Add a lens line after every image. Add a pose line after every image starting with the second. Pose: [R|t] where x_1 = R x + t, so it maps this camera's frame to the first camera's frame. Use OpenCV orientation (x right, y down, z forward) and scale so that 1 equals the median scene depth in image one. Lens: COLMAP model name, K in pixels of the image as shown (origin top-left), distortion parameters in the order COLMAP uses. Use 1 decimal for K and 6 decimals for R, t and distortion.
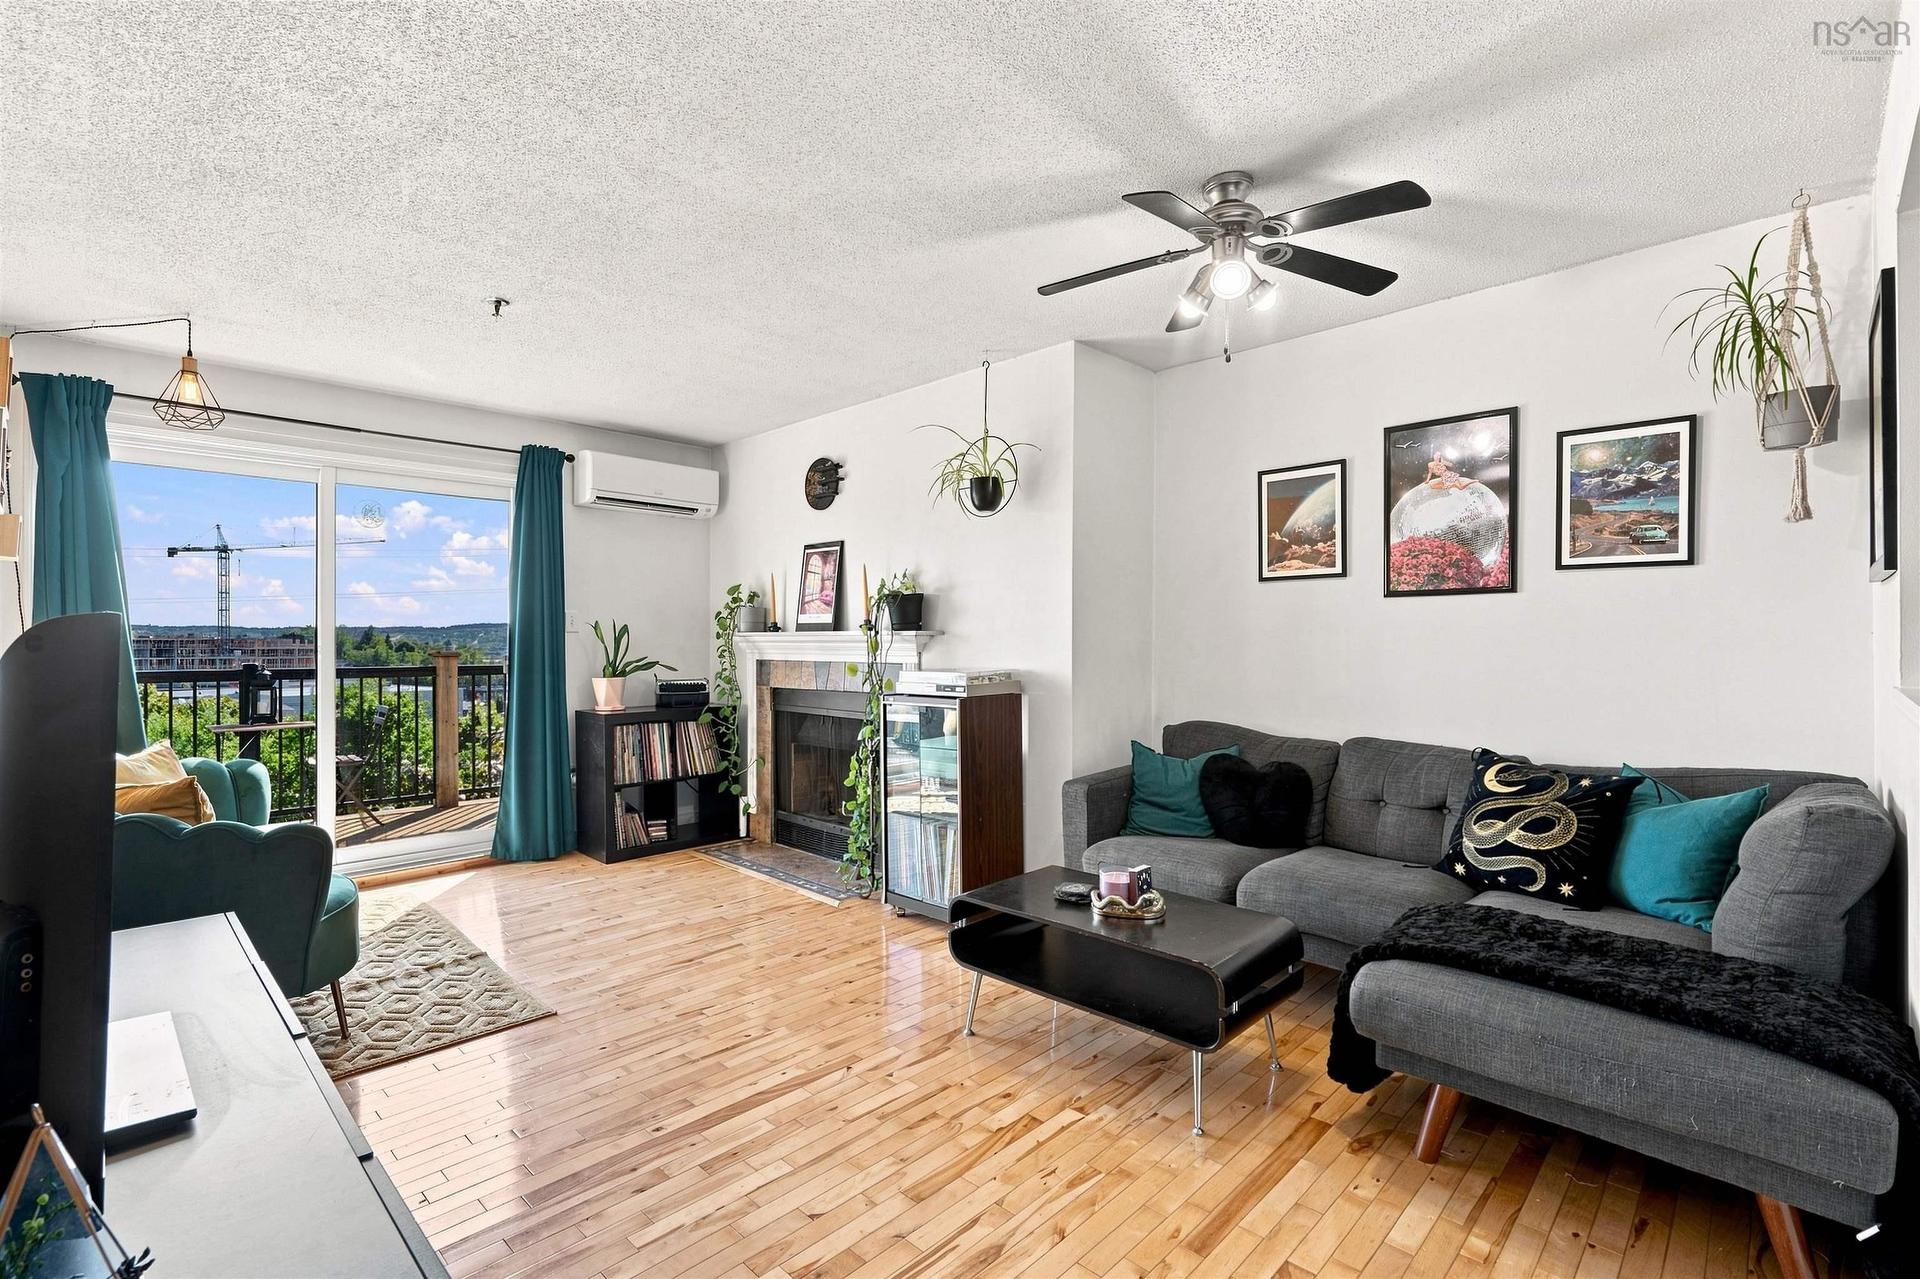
lens RADIAL K [[864.8, 0, 969.4], [0, 864.8, 642.8], [0, 0, 1]] dist [-0.002155, -0.000296]
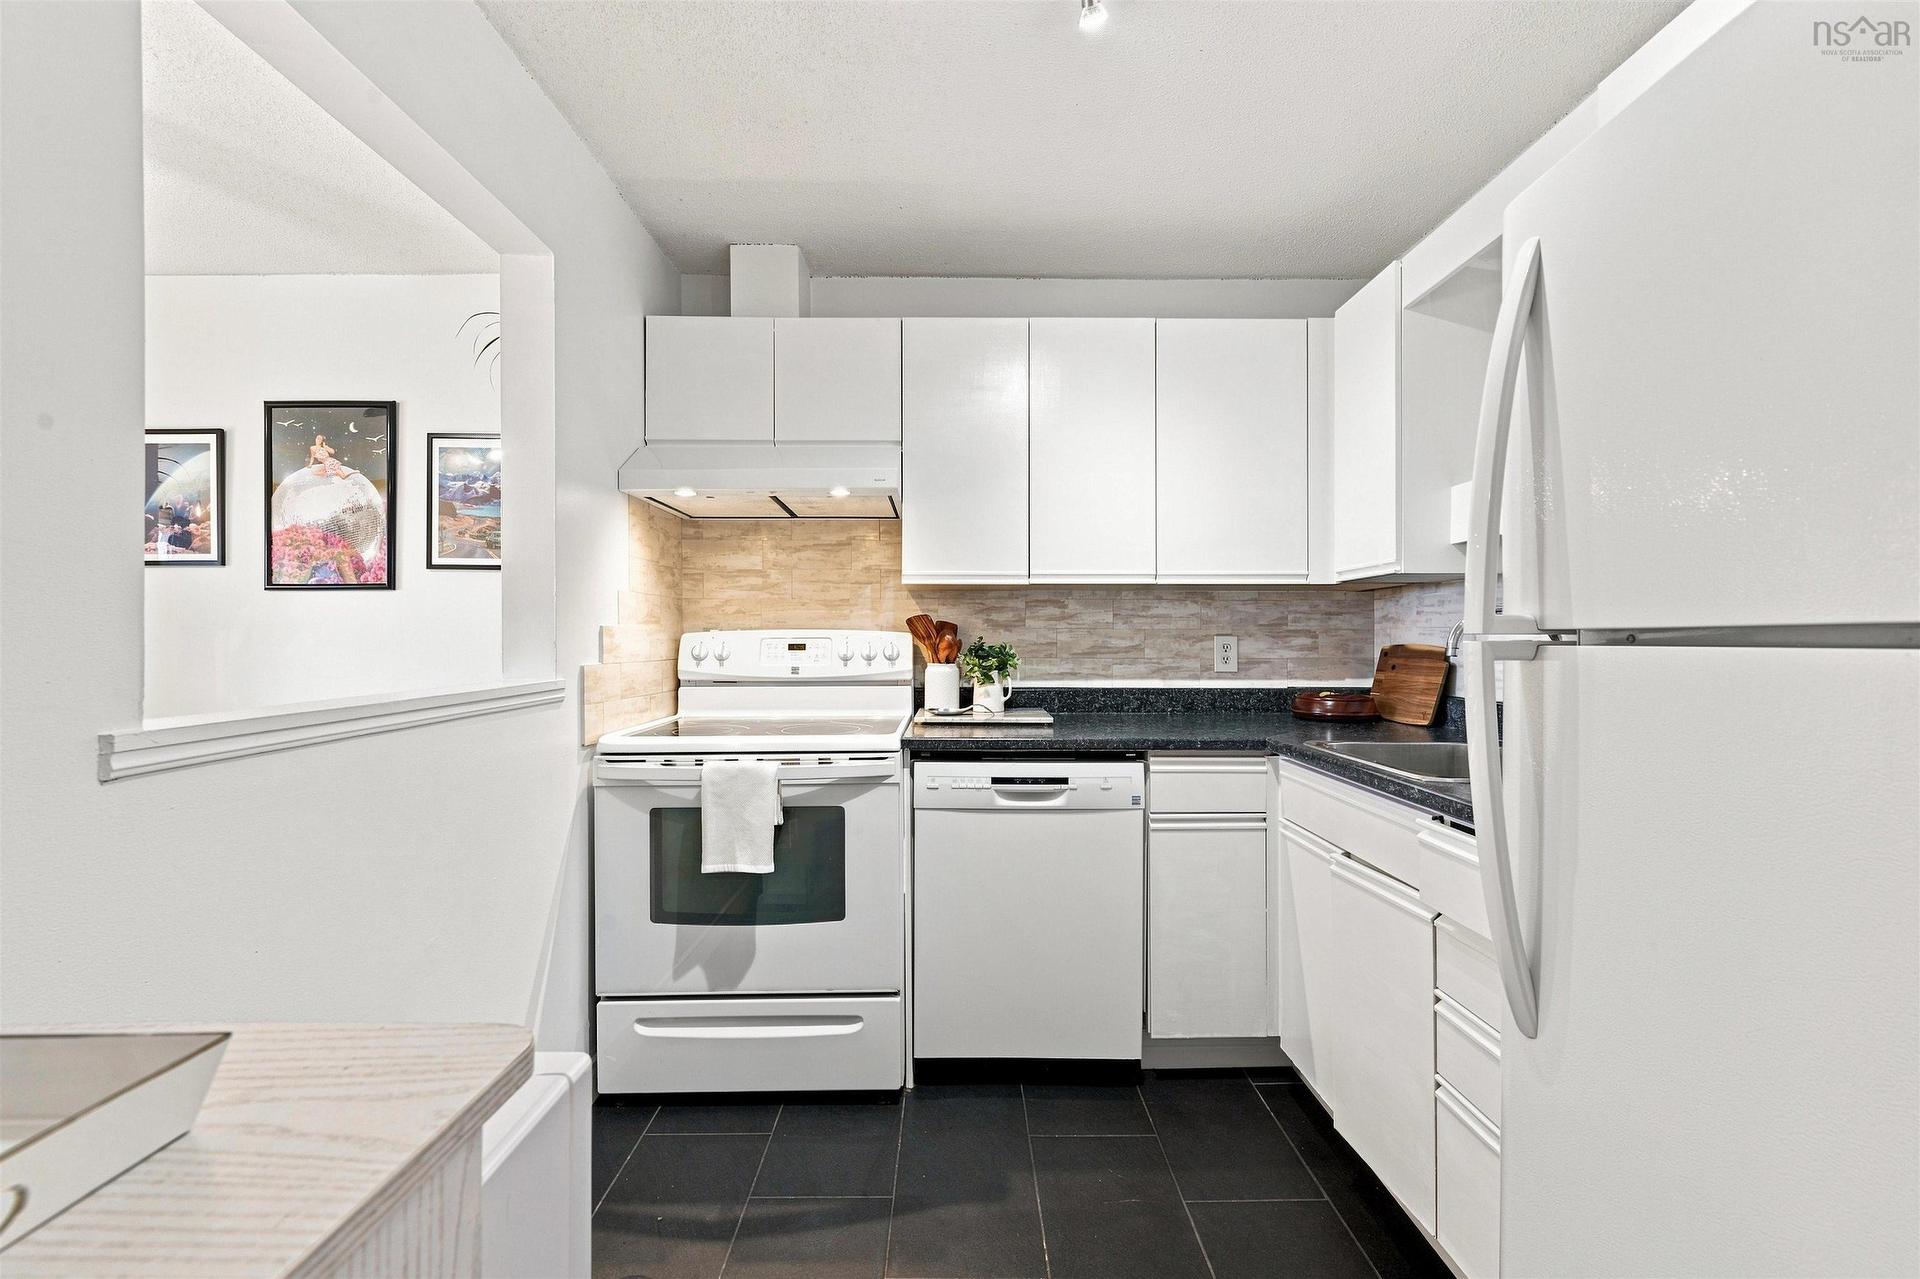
lens RADIAL K [[753.1, 0, 963.0], [0, 753.1, 642.6], [0, 0, 1]] dist [-0.001503, -0.000092]
pose [[0.713332, -0.002698, 0.700821, 0.367149], [0.001945, 0.999996, 0.001870, 0.001272], [-0.700823, 0.000029, 0.713335, -0.050028]]
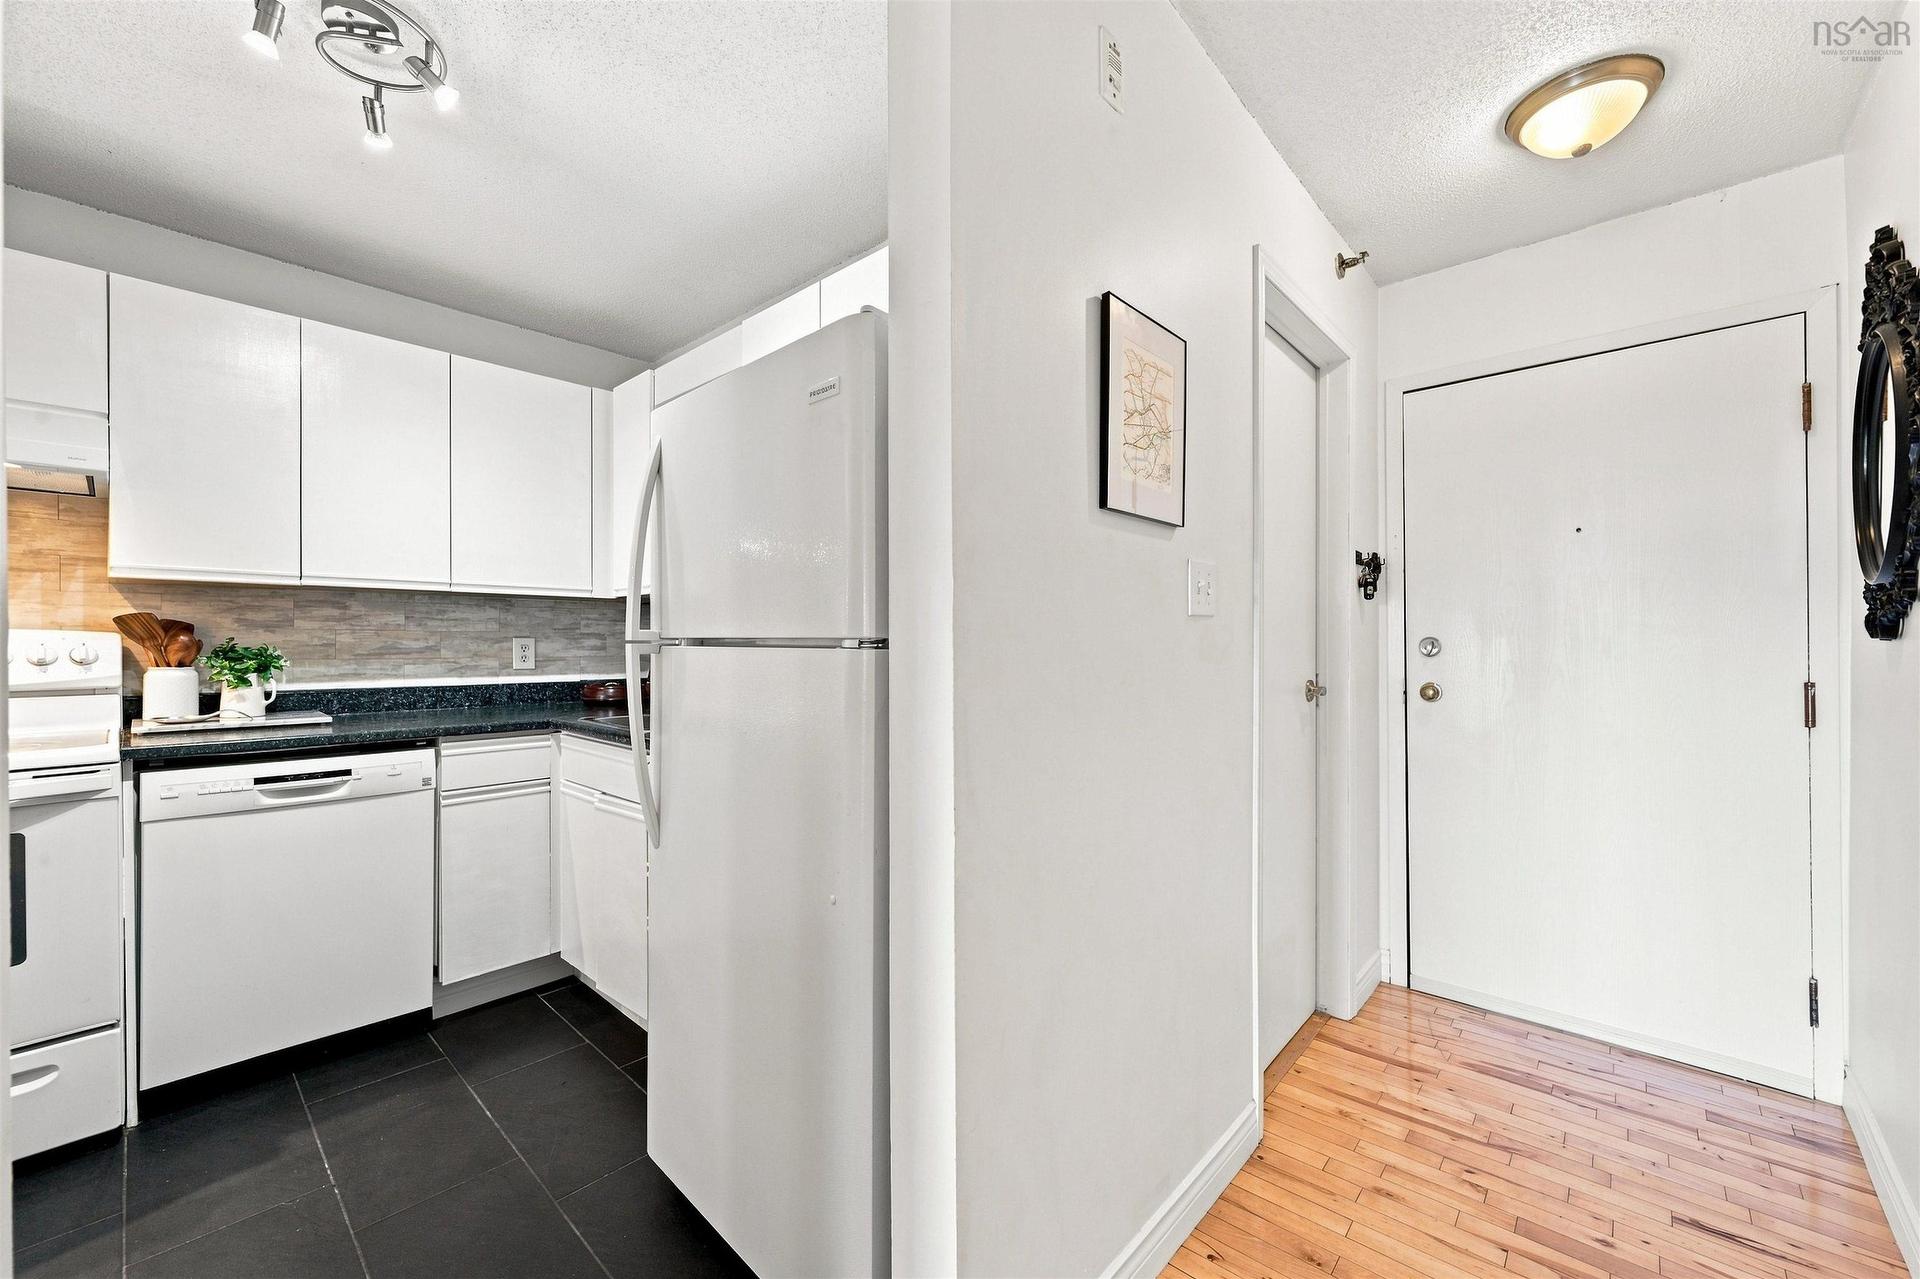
lens RADIAL K [[753.1, 0, 963.0], [0, 753.1, 642.6], [0, 0, 1]] dist [-0.001503, -0.000092]
pose [[-0.030095, -0.002924, 0.999543, 0.220601], [-0.000394, 0.999996, 0.002914, -0.000413], [-0.999547, -0.000306, -0.030096, -0.160478]]
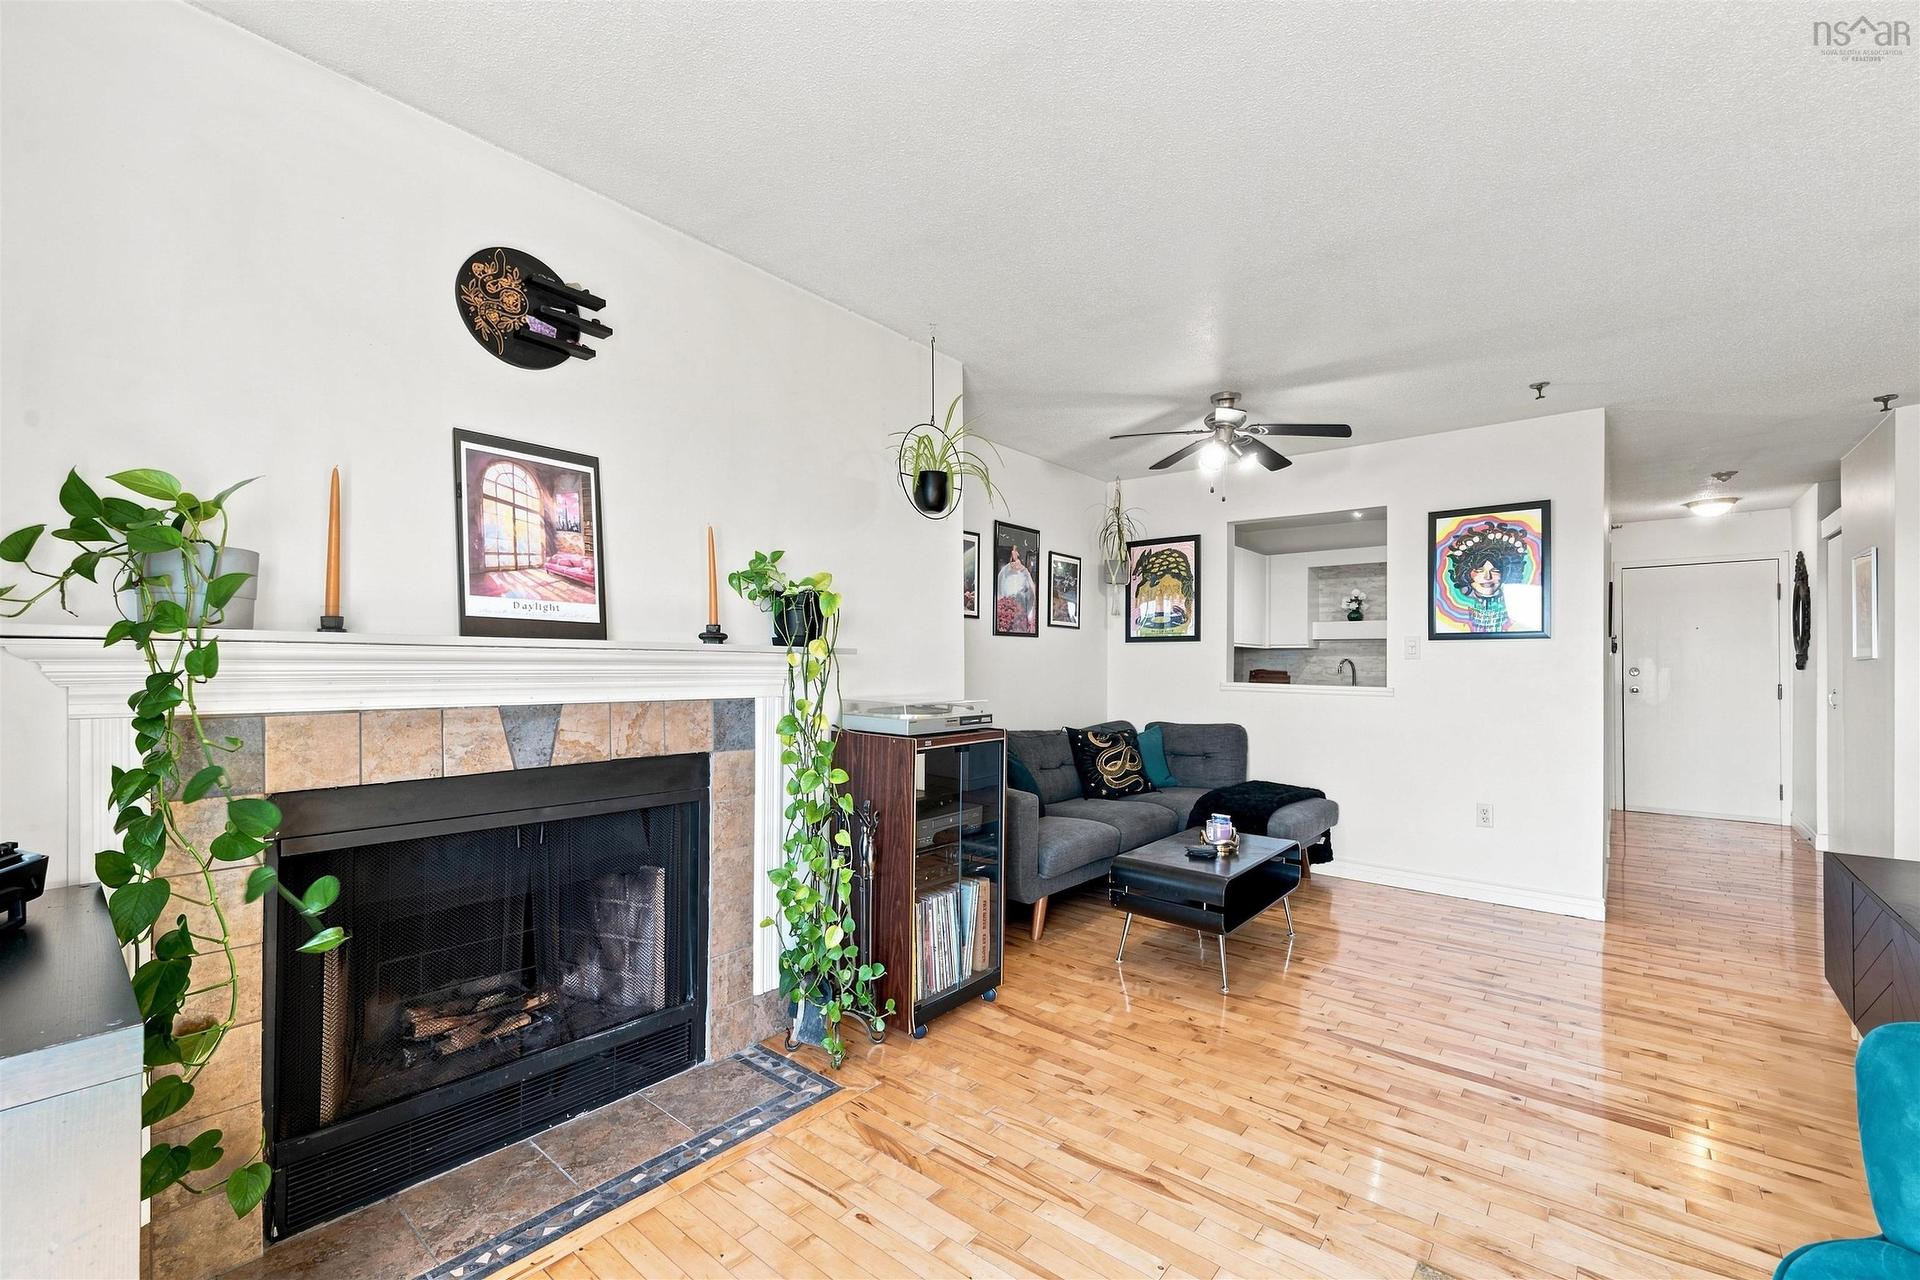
lens RADIAL K [[790.2, 0, 965.0], [0, 790.2, 664.0], [0, 0, 1]] dist [-0.000290, -0.000112]
pose [[-0.072788, 0.001362, 0.997347, -0.699208], [-0.005723, 0.999982, -0.001783, -0.000641], [-0.997331, -0.005838, -0.072779, 0.937063]]
